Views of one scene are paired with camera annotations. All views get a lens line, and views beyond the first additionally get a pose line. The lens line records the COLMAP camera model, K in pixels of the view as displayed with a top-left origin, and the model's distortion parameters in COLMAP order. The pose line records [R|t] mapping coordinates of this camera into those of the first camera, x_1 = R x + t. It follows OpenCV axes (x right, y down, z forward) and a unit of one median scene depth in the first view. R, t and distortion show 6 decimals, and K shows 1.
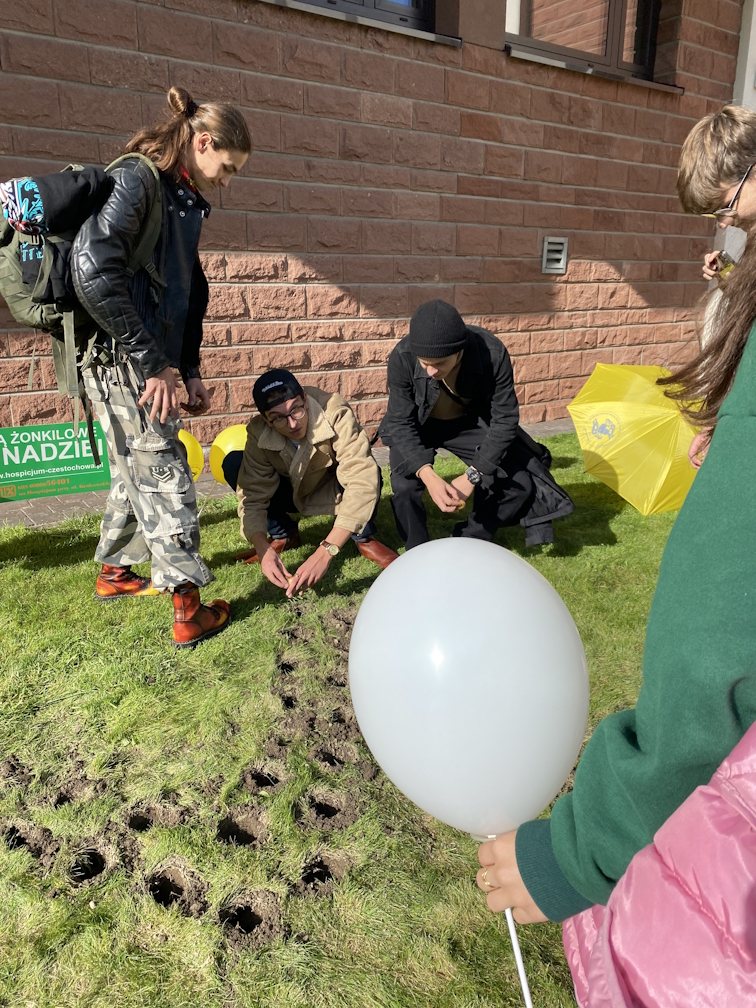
lens RADIAL K [[773.7, 0, 378.0], [0, 773.7, 504.0], [0, 0, 1]] dist [0.040142, -0.056786]
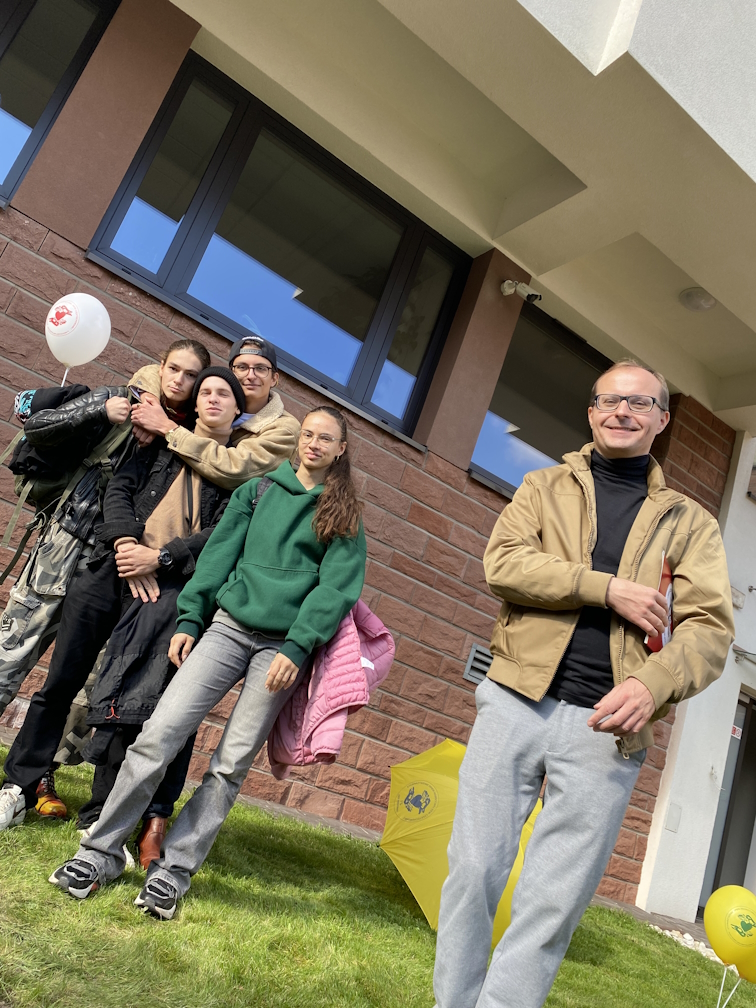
lens RADIAL K [[773.7, 0, 378.0], [0, 773.7, 504.0], [0, 0, 1]] dist [0.040142, -0.056786]
pose [[0.946932, 0.283851, -0.150827, 0.224070], [-0.319832, 0.785256, -0.530170, 0.084791], [-0.032052, 0.550274, 0.834369, 0.104463]]
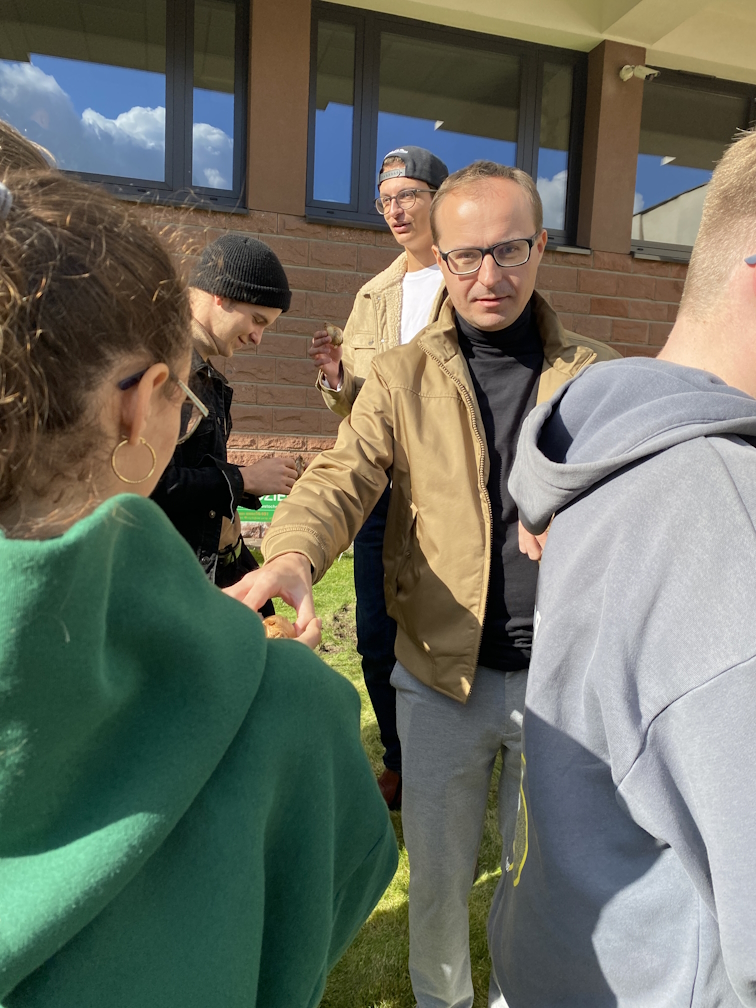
lens RADIAL K [[773.7, 0, 378.0], [0, 773.7, 504.0], [0, 0, 1]] dist [0.040142, -0.056786]
pose [[0.937099, 0.067648, -0.342445, 0.245965], [-0.131193, 0.977371, -0.165934, 0.119520], [0.323471, 0.200423, 0.924769, -0.296588]]
